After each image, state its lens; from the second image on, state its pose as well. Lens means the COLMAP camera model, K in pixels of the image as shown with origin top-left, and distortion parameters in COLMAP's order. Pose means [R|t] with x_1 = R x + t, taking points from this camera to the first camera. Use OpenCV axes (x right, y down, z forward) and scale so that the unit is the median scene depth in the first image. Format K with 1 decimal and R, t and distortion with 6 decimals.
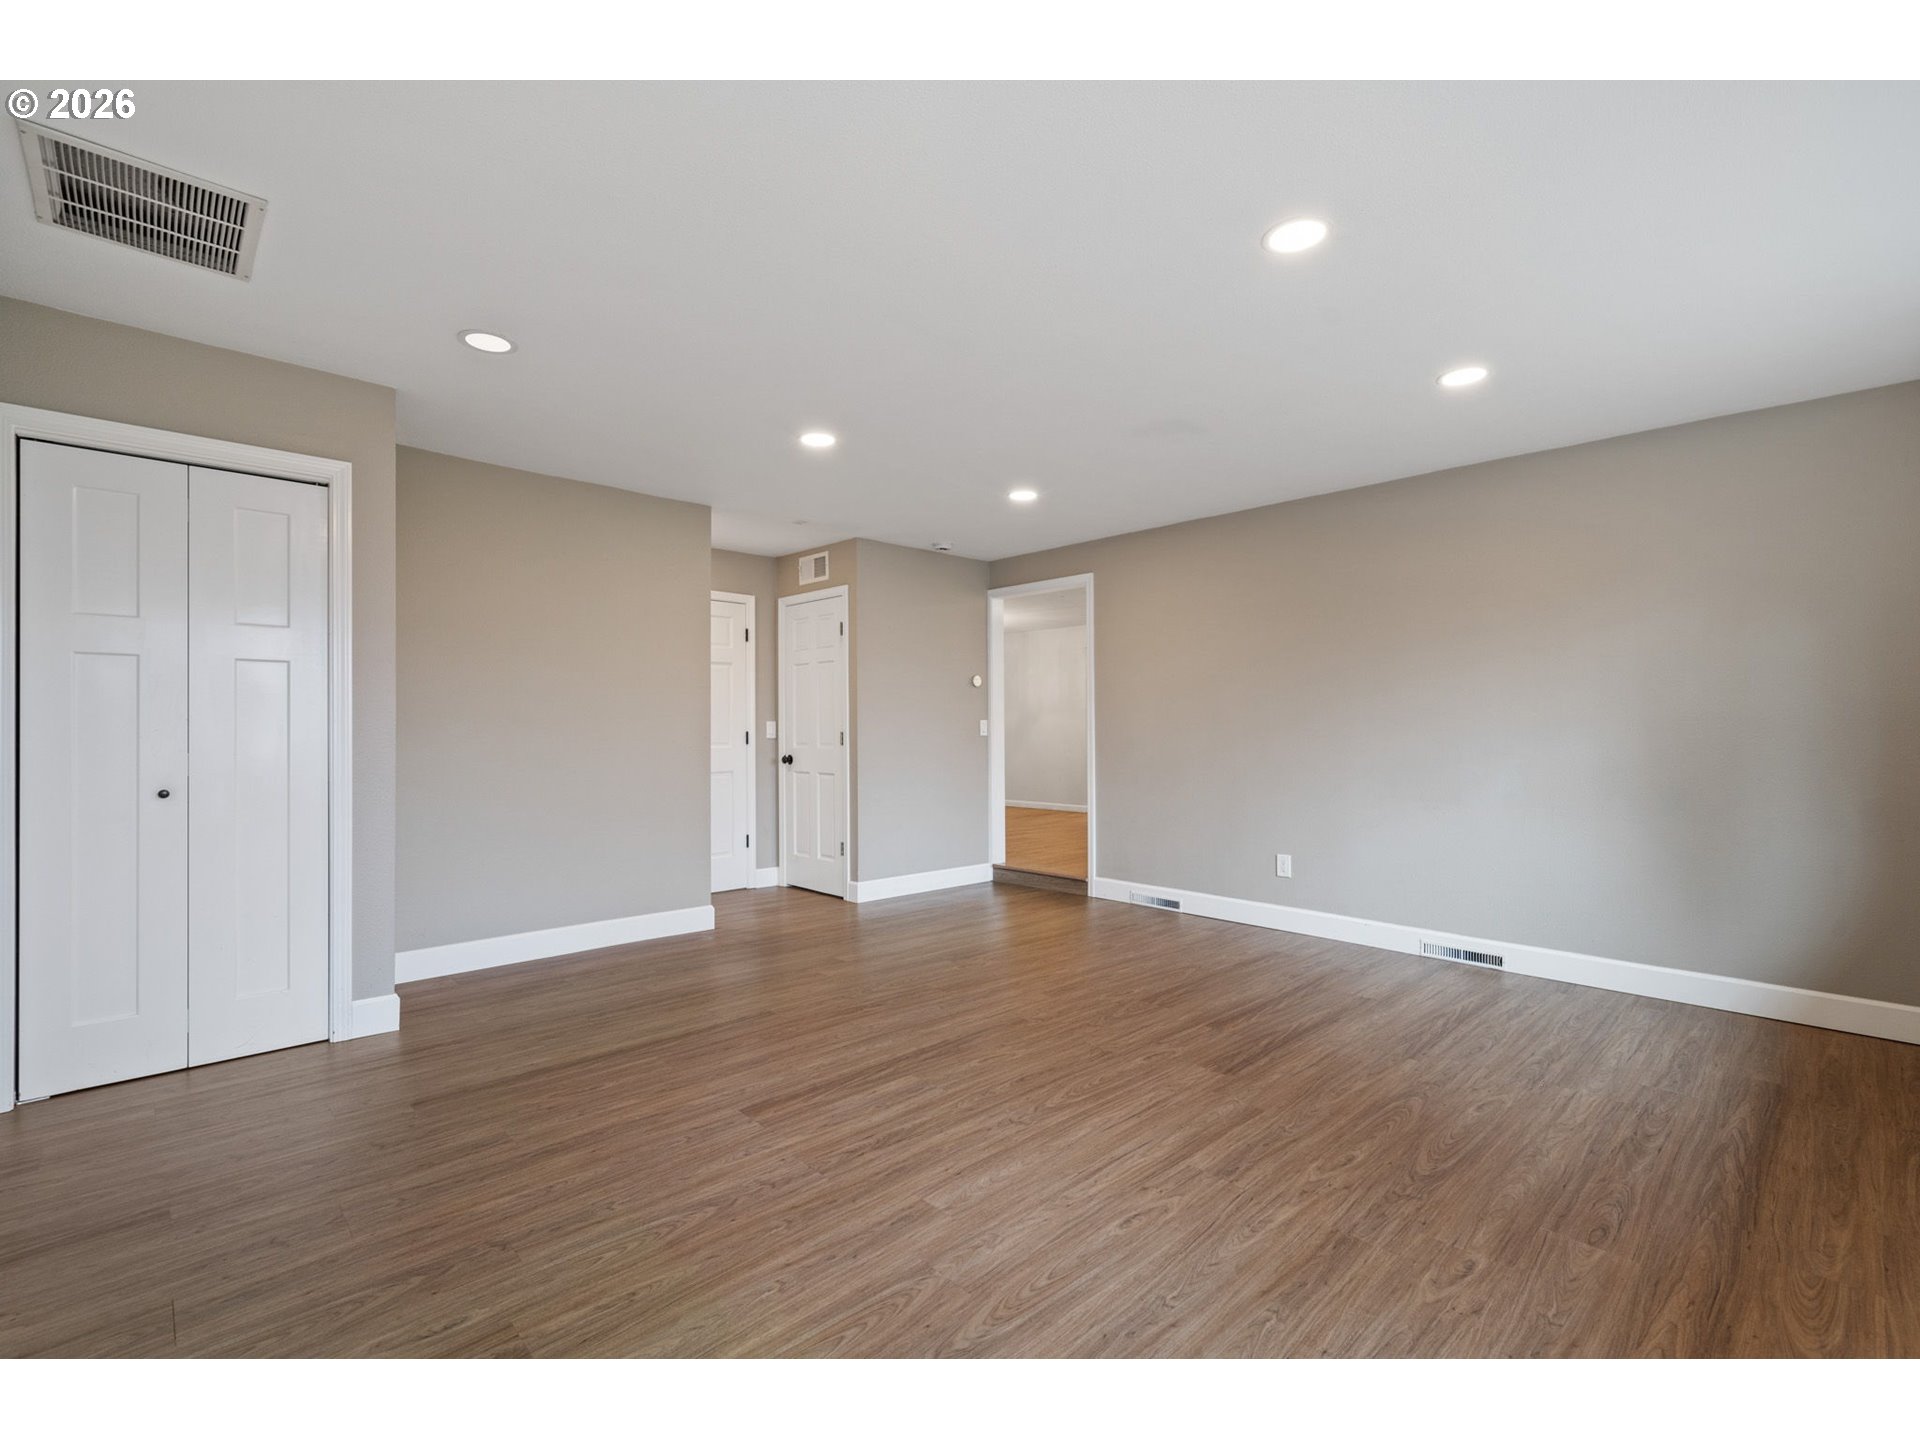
lens RADIAL K [[871.1, 0, 975.0], [0, 871.1, 720.6], [0, 0, 1]] dist [-0.001214, -0.000440]
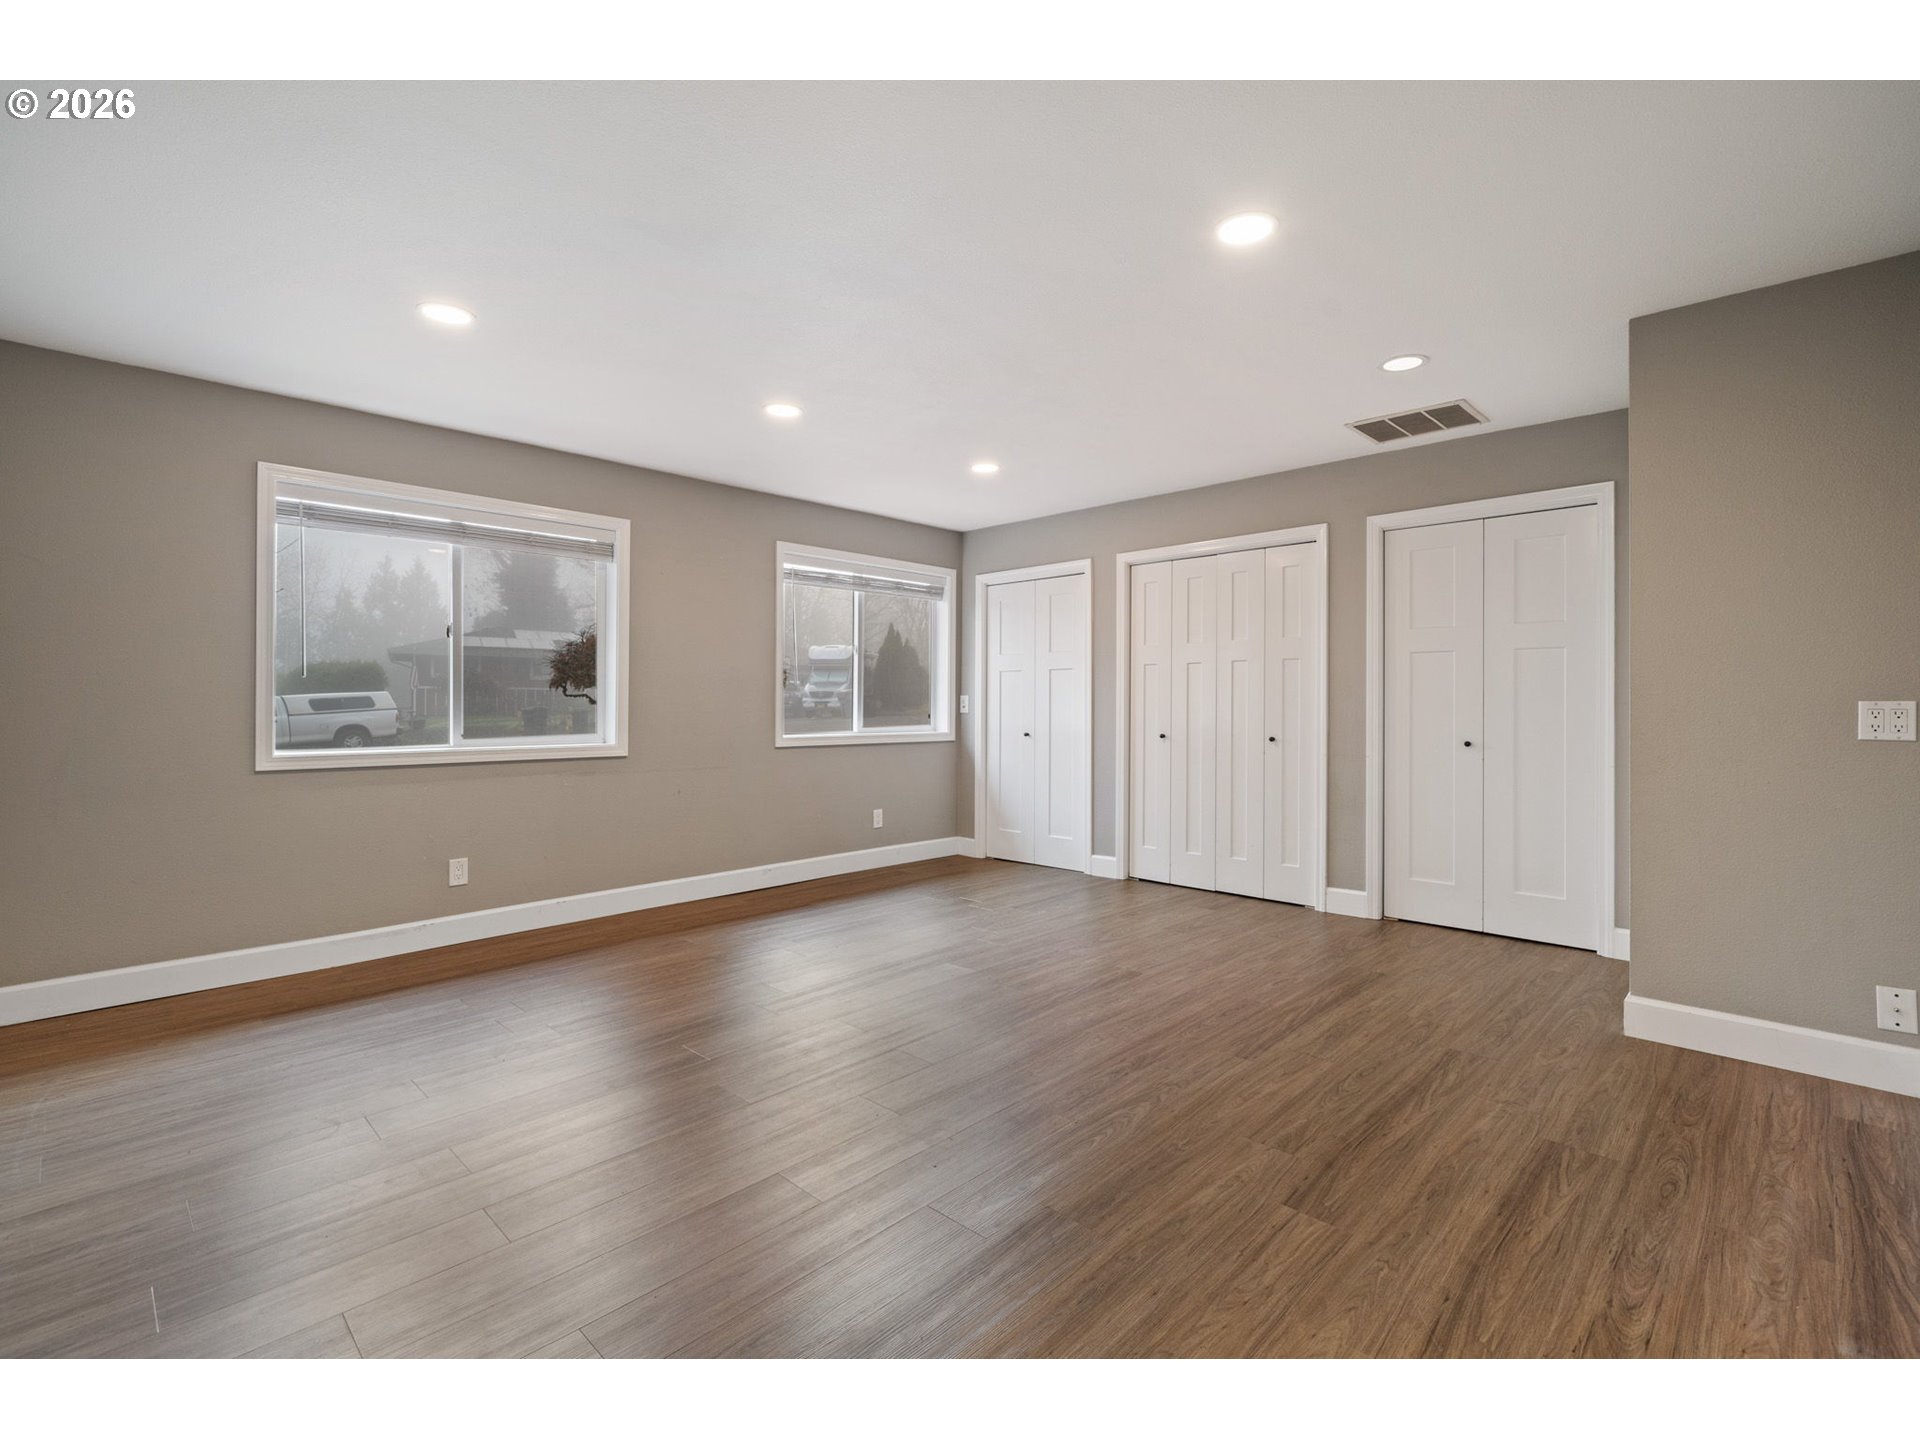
lens RADIAL K [[871.1, 0, 981.1], [0, 871.1, 711.4], [0, 0, 1]] dist [-0.001214, -0.000440]
pose [[-0.999226, 0.000192, -0.039339, 0.042960], [0.000304, 0.999996, -0.002835, 0.025232], [0.039338, -0.002845, -0.999222, 2.152685]]
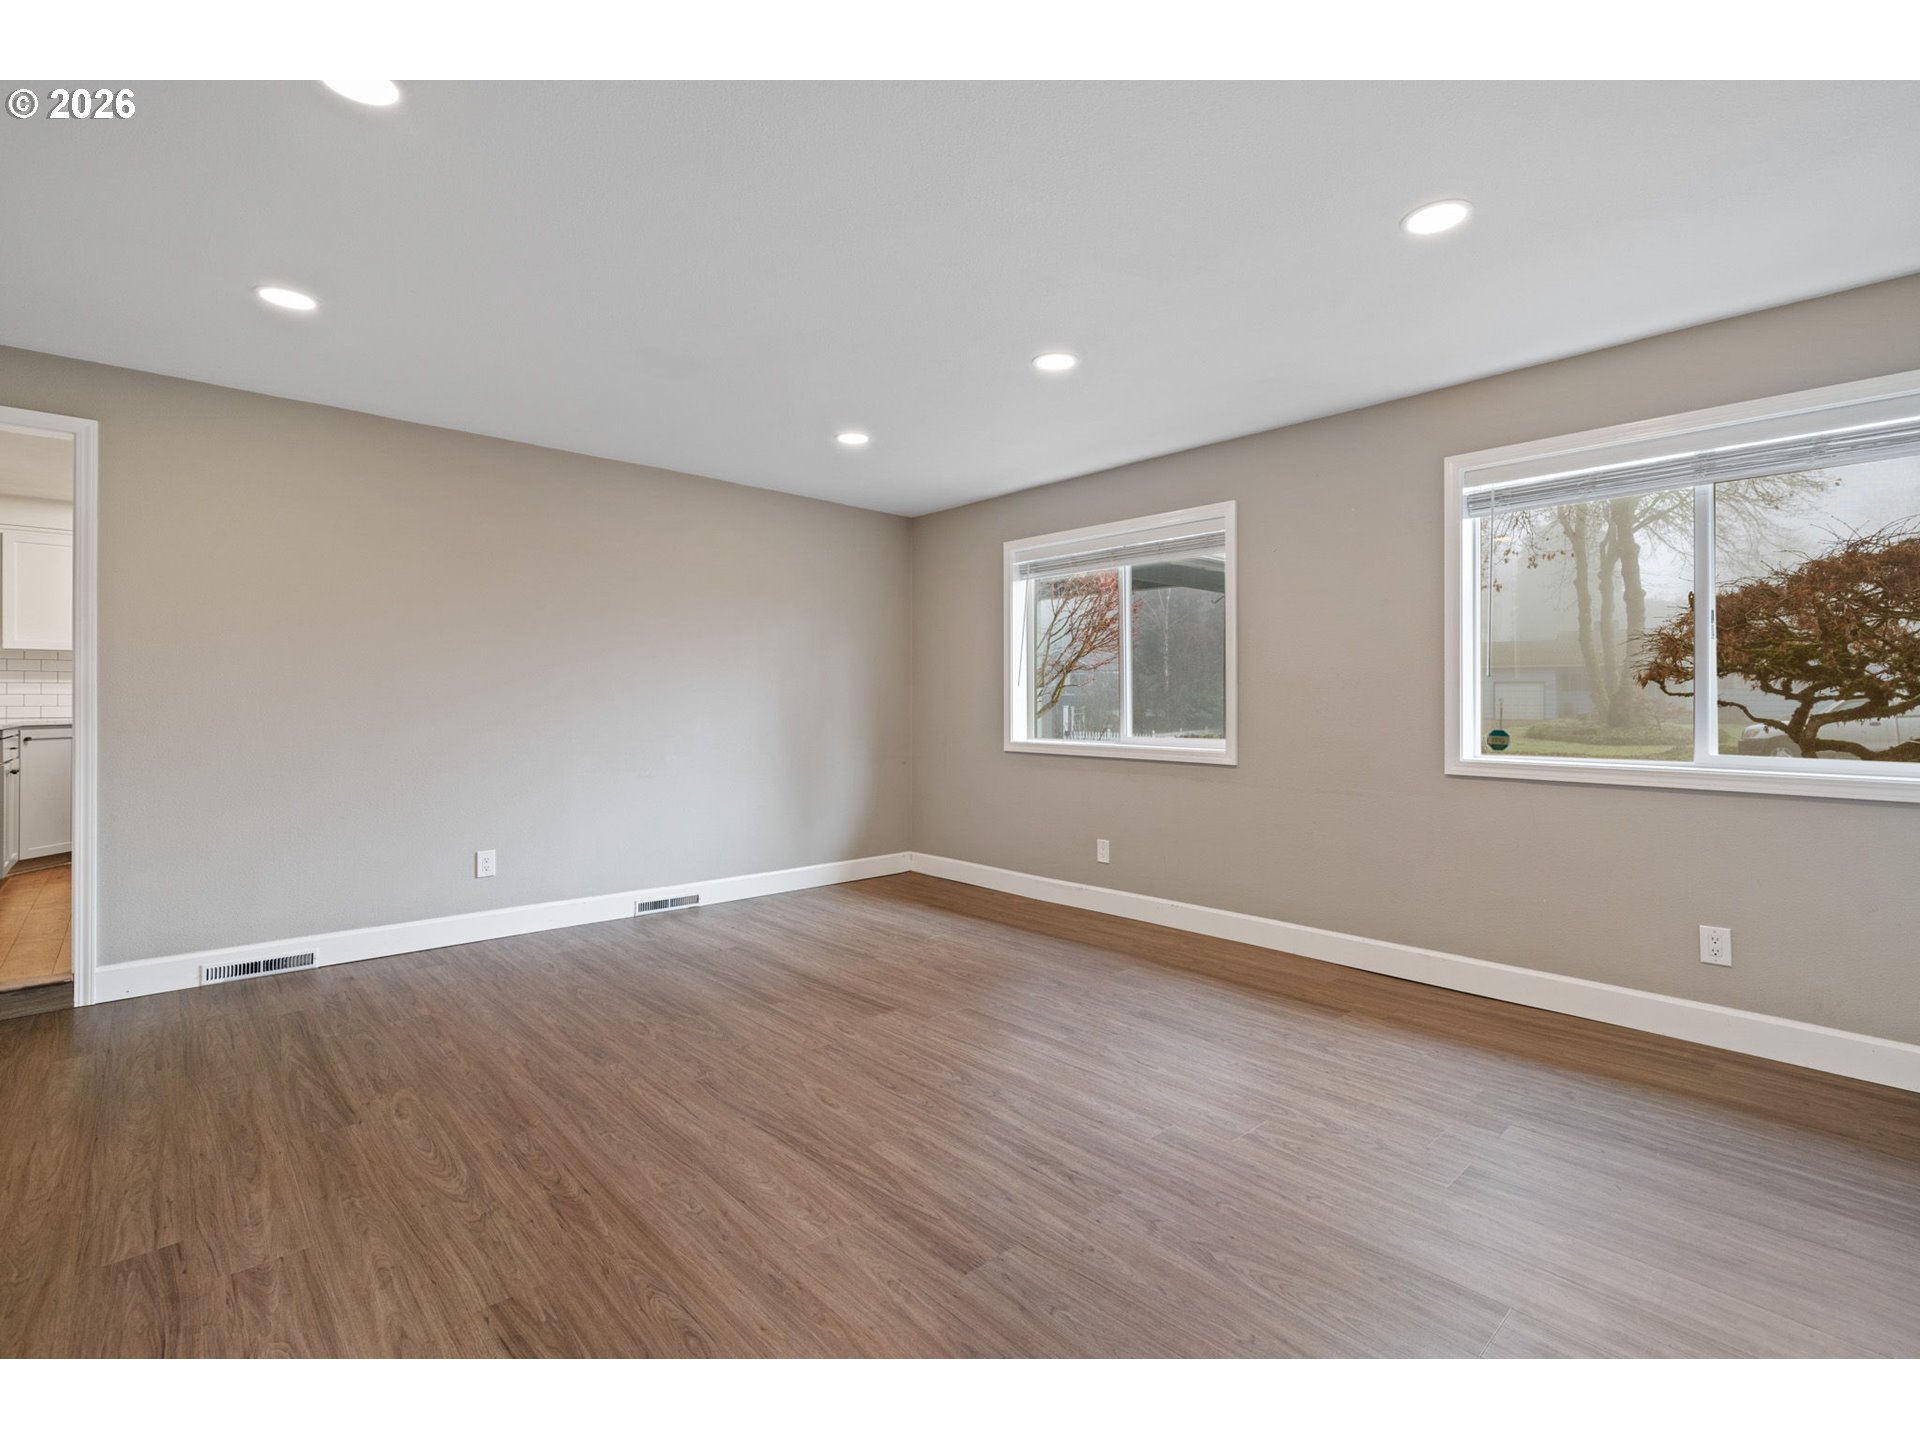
lens RADIAL K [[871.1, 0, 965.8], [0, 871.1, 719.2], [0, 0, 1]] dist [-0.001214, -0.000440]
pose [[0.024517, -0.019590, 0.999507, -0.841746], [-0.012436, 0.999725, 0.019900, 0.002285], [-0.999622, -0.012917, 0.024267, 0.886512]]
